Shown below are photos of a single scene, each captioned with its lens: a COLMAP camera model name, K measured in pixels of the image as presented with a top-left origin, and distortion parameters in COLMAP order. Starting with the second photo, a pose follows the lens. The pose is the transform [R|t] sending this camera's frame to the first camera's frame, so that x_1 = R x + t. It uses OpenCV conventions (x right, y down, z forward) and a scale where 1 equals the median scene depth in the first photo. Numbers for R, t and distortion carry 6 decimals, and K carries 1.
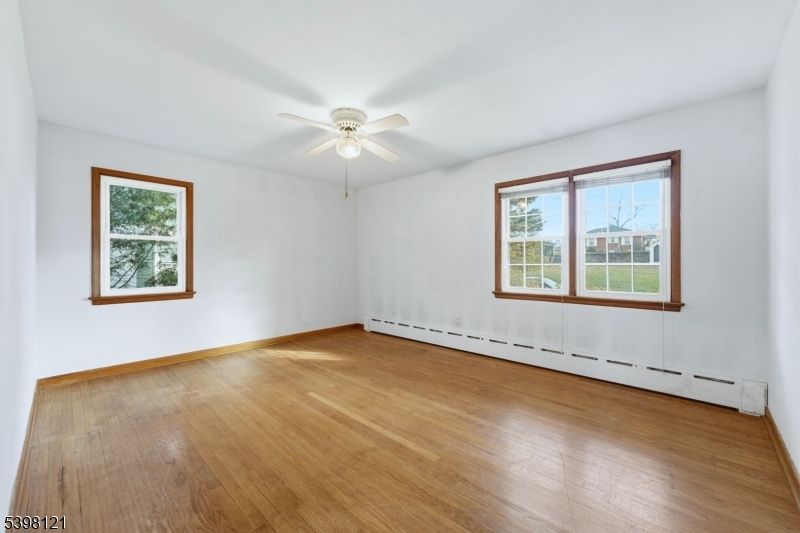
lens RADIAL K [[328.5, 0, 398.7], [0, 328.5, 263.3], [0, 0, 1]] dist [-0.001593, -0.000392]
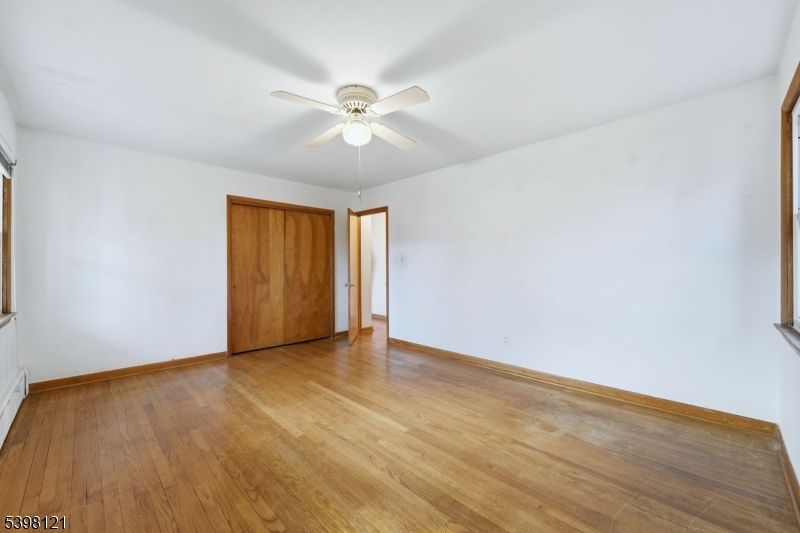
lens RADIAL K [[328.5, 0, 398.7], [0, 328.5, 263.3], [0, 0, 1]] dist [-0.001593, -0.000392]
pose [[-0.999436, 0.007554, 0.032709, -0.285076], [0.007431, 0.999965, -0.003889, -0.011963], [-0.032737, -0.003644, -0.999457, 1.838819]]
